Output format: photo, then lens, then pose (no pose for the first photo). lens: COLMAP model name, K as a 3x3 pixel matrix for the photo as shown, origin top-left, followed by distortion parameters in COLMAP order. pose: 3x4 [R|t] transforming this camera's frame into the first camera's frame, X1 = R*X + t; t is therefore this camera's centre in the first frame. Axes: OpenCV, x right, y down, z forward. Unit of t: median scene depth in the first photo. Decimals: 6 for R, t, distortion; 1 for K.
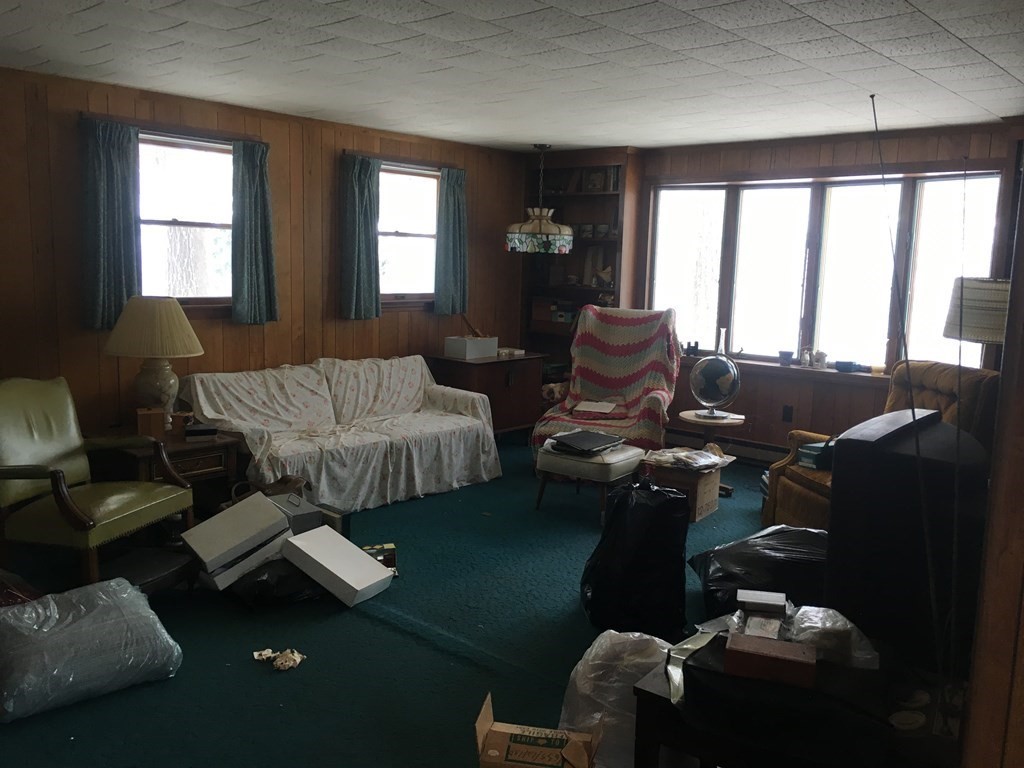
lens RADIAL K [[872.3, 0, 507.6], [0, 872.3, 378.5], [0, 0, 1]] dist [0.088743, -0.115723]
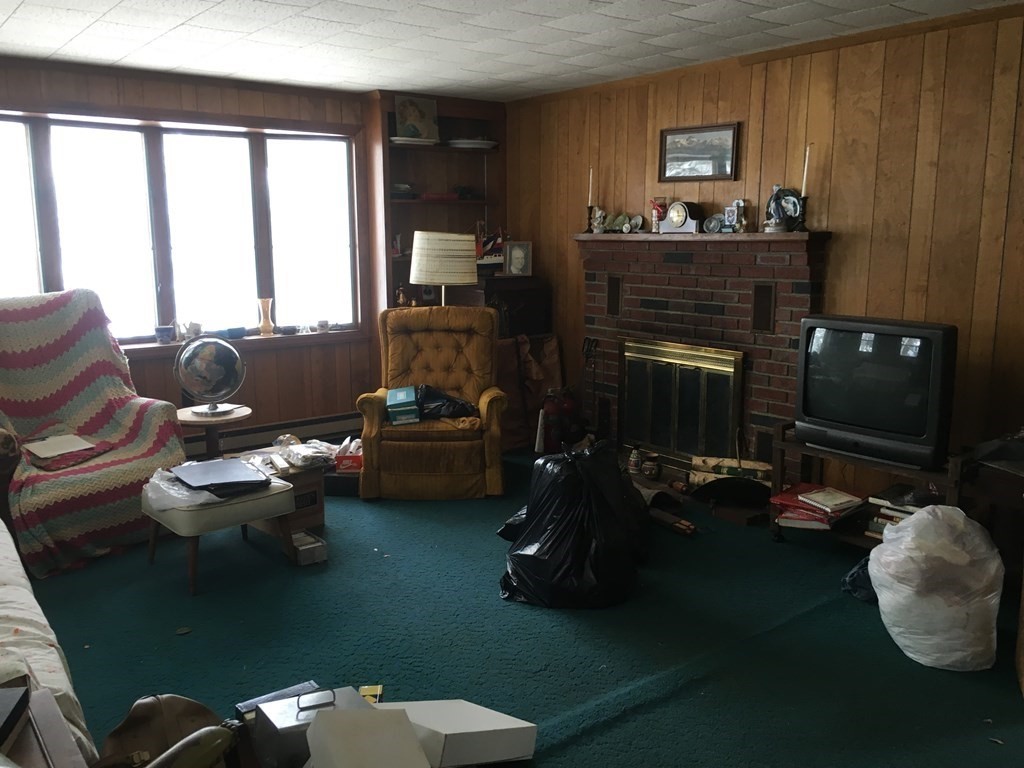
lens RADIAL K [[872.3, 0, 507.6], [0, 872.3, 378.5], [0, 0, 1]] dist [0.088743, -0.115723]
pose [[0.197857, -0.196073, 0.960421, -0.538296], [0.148950, 0.974426, 0.168247, -0.092623], [-0.968848, 0.109766, 0.222002, 0.592906]]
